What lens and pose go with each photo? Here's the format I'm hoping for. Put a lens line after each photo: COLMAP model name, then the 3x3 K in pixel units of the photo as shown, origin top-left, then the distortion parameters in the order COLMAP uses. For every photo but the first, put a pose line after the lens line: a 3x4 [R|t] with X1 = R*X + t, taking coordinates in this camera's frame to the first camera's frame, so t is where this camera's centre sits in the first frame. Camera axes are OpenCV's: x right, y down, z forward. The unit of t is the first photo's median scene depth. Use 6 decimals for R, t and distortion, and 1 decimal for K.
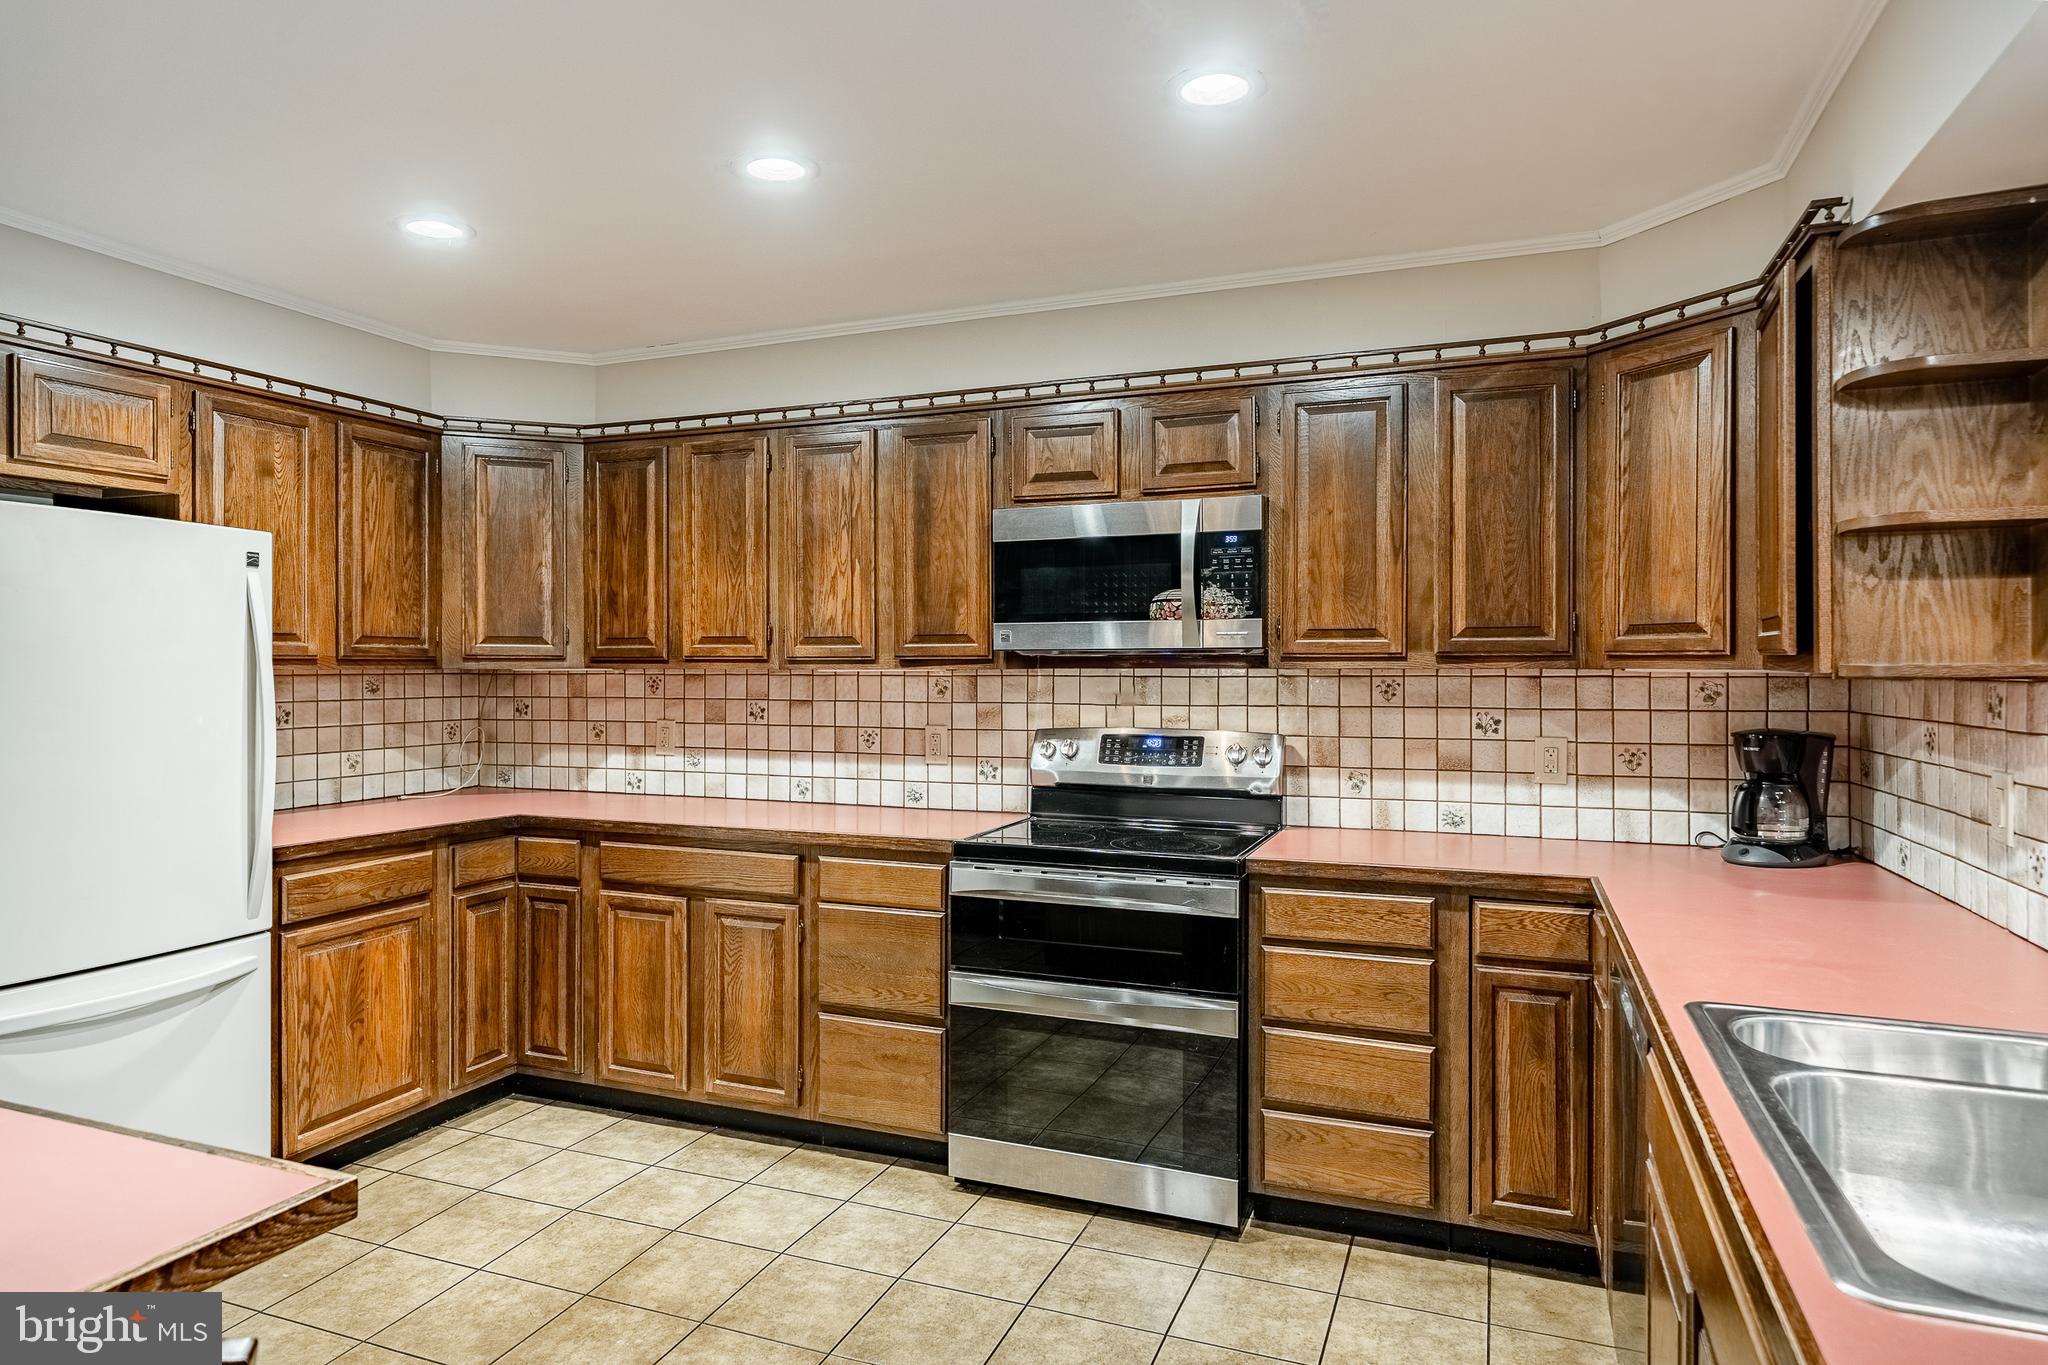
lens RADIAL K [[1222.9, 0, 1017.8], [0, 1222.9, 678.3], [0, 0, 1]] dist [0.000331, -0.000742]
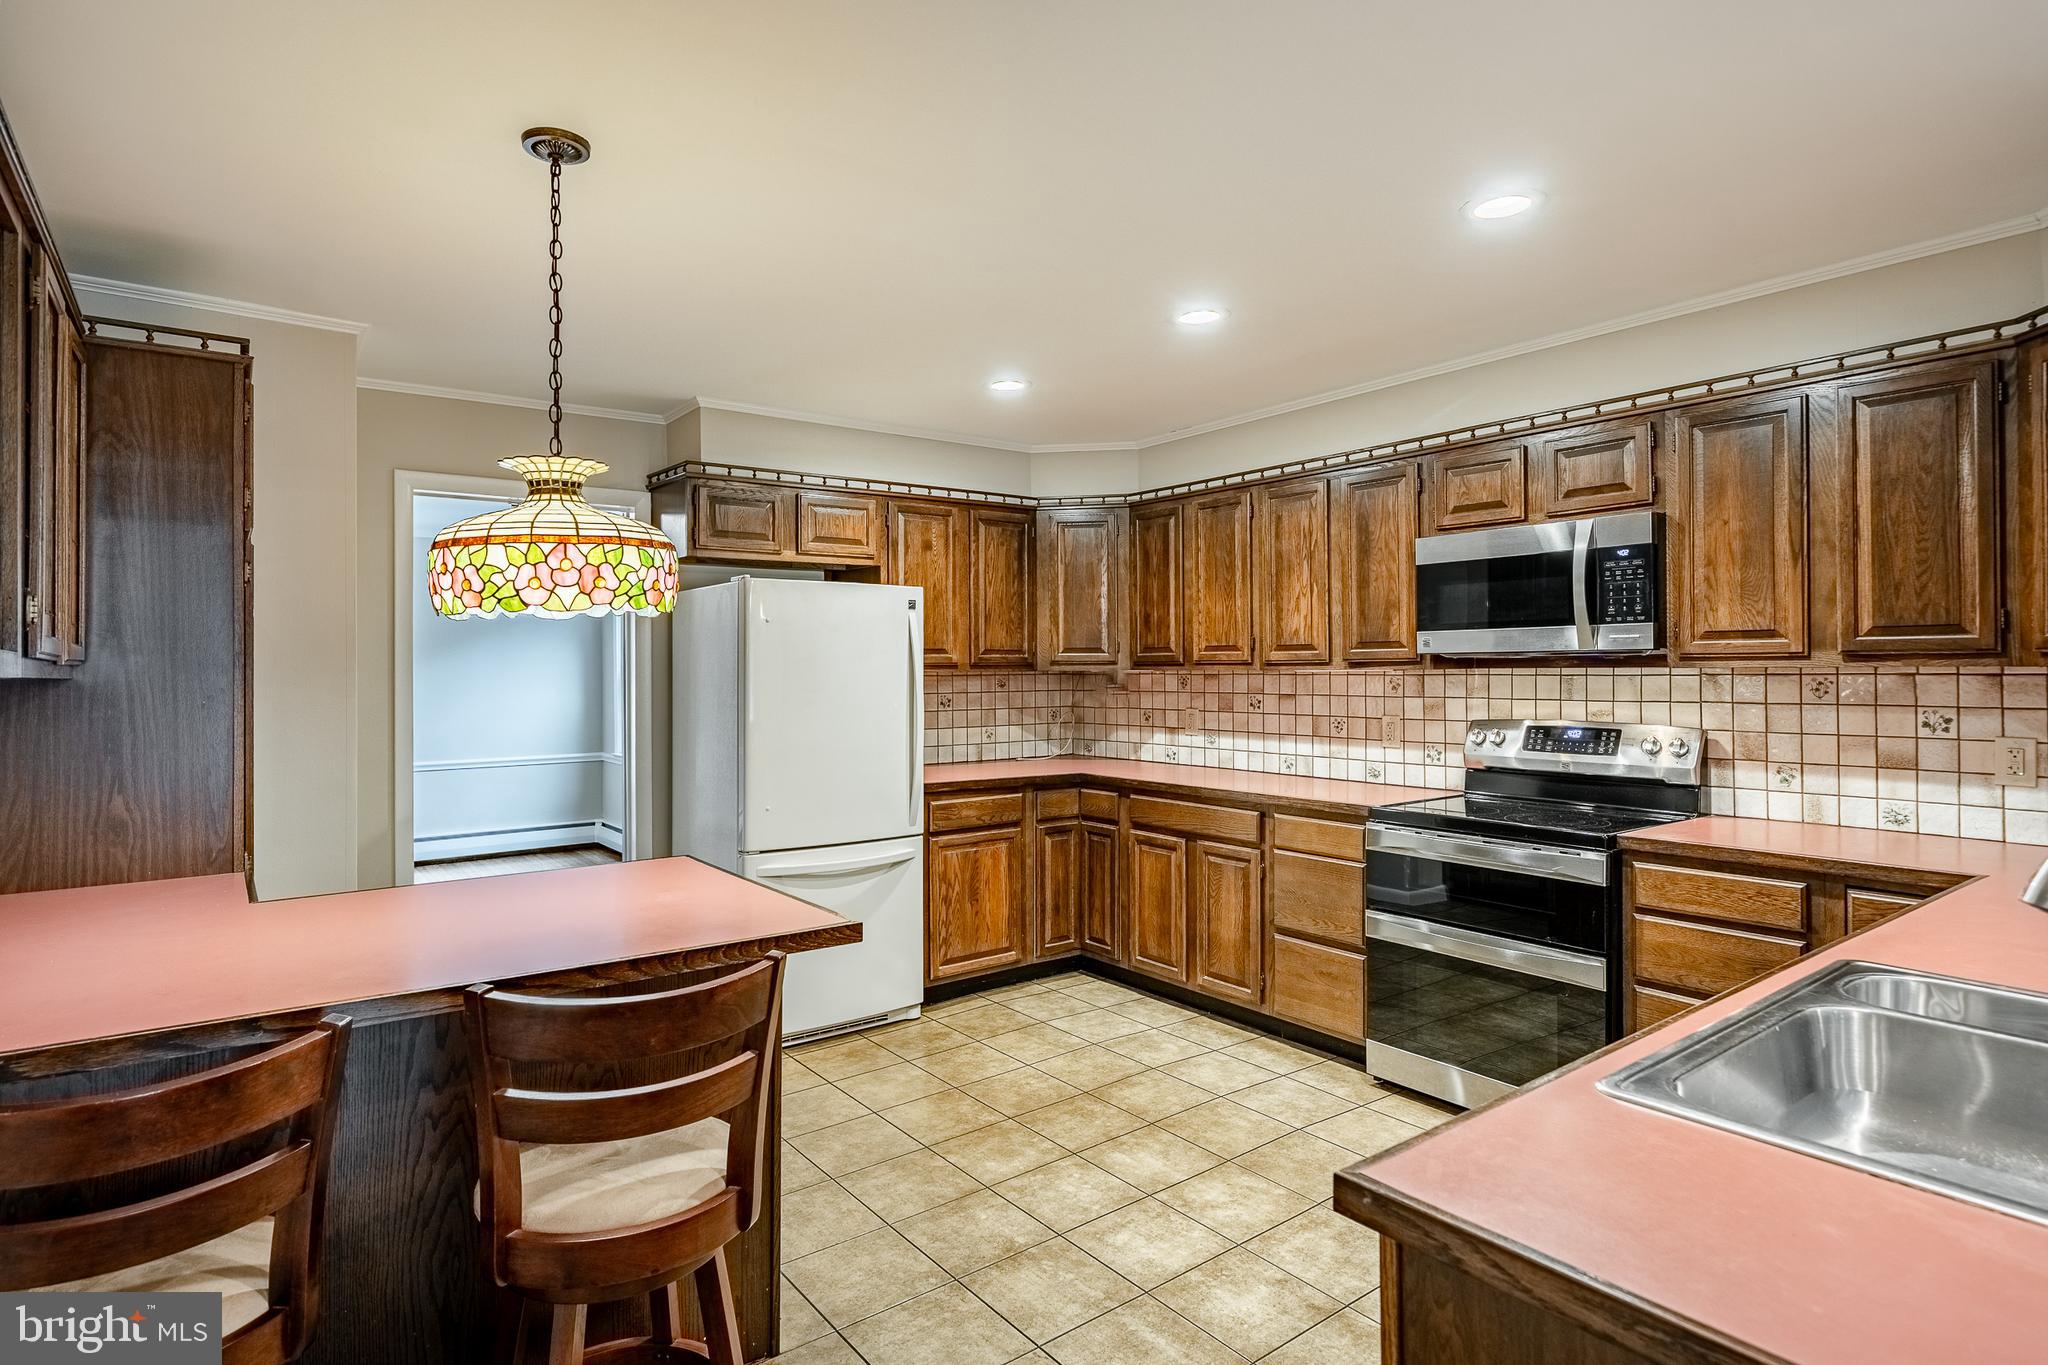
lens RADIAL K [[1073.7, 0, 996.9], [0, 1073.7, 670.5], [0, 0, 1]] dist [-0.000267, 0.000613]
pose [[0.849756, -0.004719, -0.527154, 0.187633], [0.001835, 0.999980, -0.005992, -0.000807], [0.527172, 0.004124, 0.849748, -0.128691]]
